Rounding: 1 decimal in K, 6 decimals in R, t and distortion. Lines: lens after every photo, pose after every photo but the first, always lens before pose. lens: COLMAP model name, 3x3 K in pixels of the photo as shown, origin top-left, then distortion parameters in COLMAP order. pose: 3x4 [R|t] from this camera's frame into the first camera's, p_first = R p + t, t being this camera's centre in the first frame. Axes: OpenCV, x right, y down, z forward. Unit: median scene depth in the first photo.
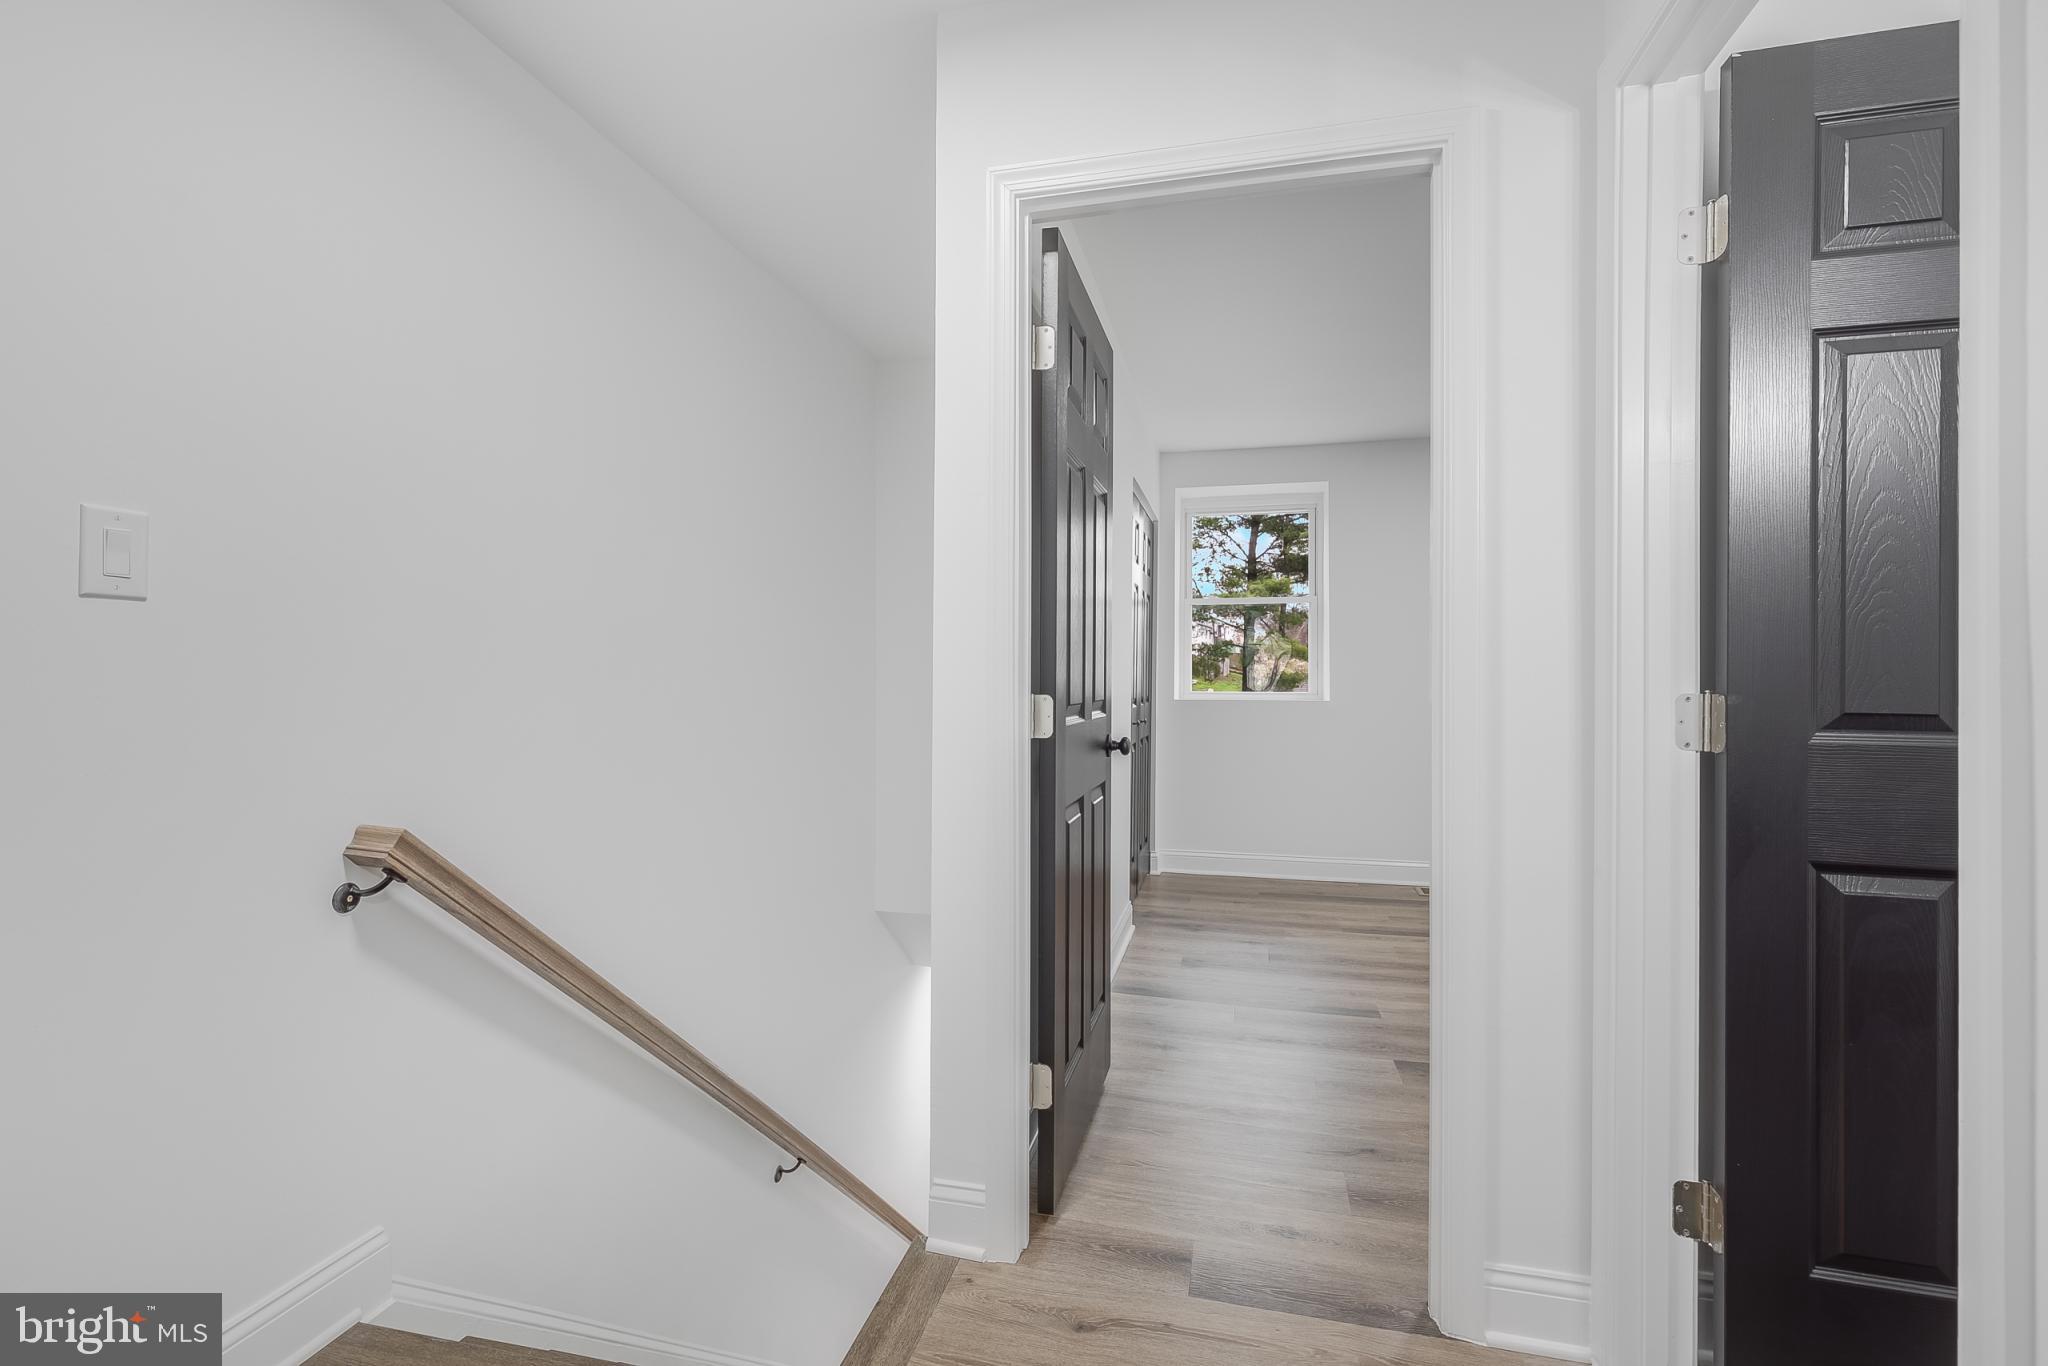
lens RADIAL K [[924.4, 0, 1019.3], [0, 924.4, 685.6], [0, 0, 1]] dist [0.006248, -0.000998]
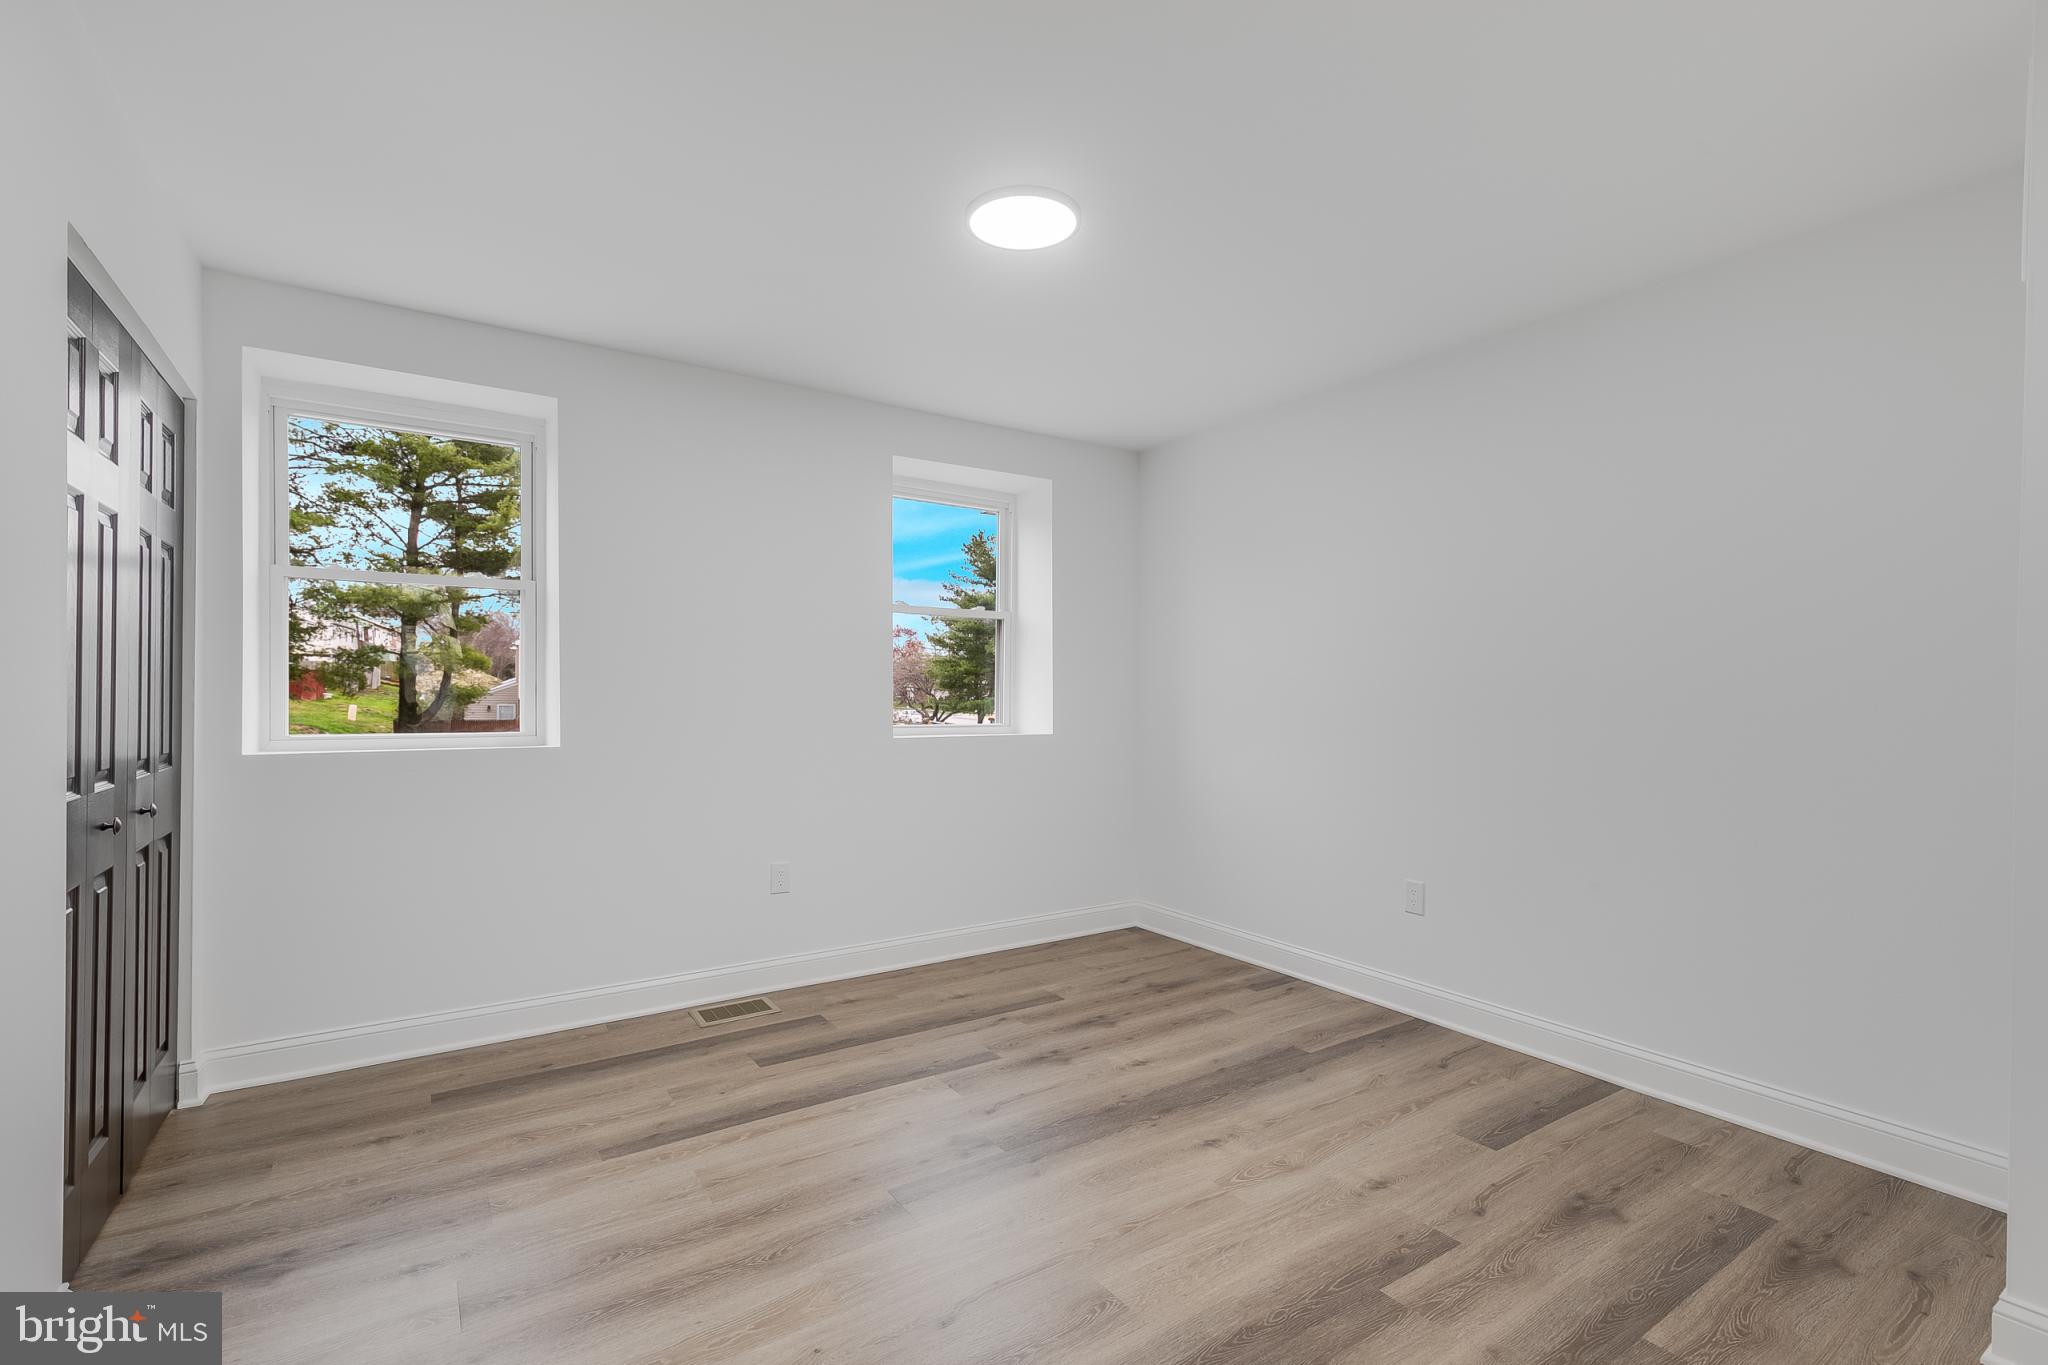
lens RADIAL K [[924.4, 0, 1019.3], [0, 924.4, 685.1], [0, 0, 1]] dist [0.006248, -0.000998]
pose [[0.677452, 0.002437, 0.735563, 0.012730], [0.007409, 0.999921, -0.010137, -0.002620], [-0.735530, 0.012317, 0.677381, 0.052169]]
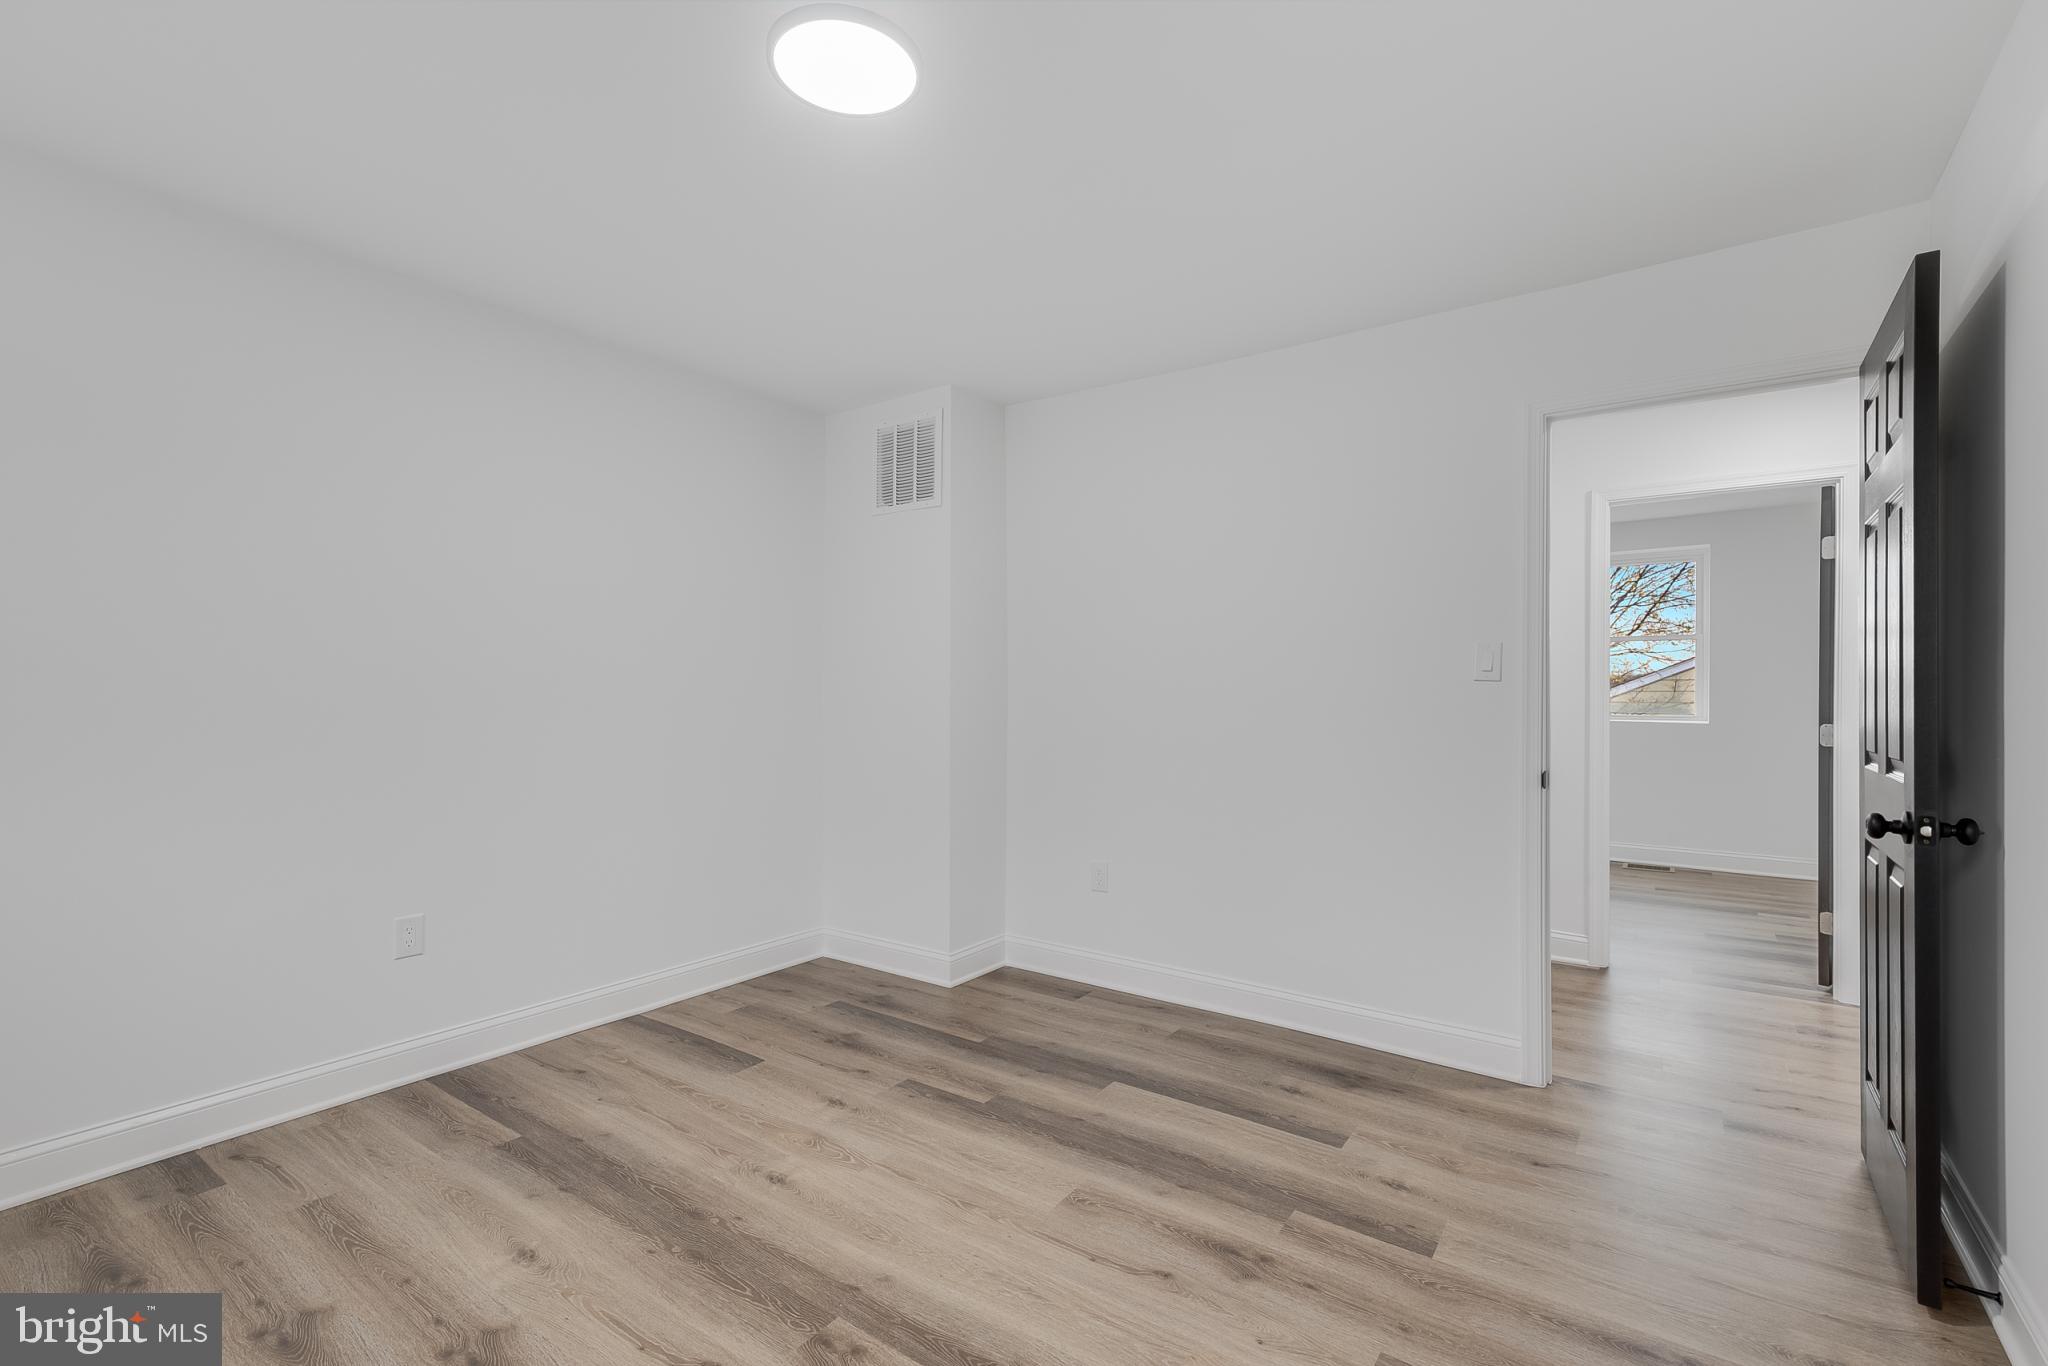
lens RADIAL K [[924.4, 0, 1019.3], [0, 924.4, 685.6], [0, 0, 1]] dist [0.006248, -0.000998]
pose [[-0.928929, -0.009728, 0.370129, 0.036396], [-0.006333, 0.999926, 0.010387, -0.003687], [-0.370203, 0.007305, -0.928922, 0.147860]]
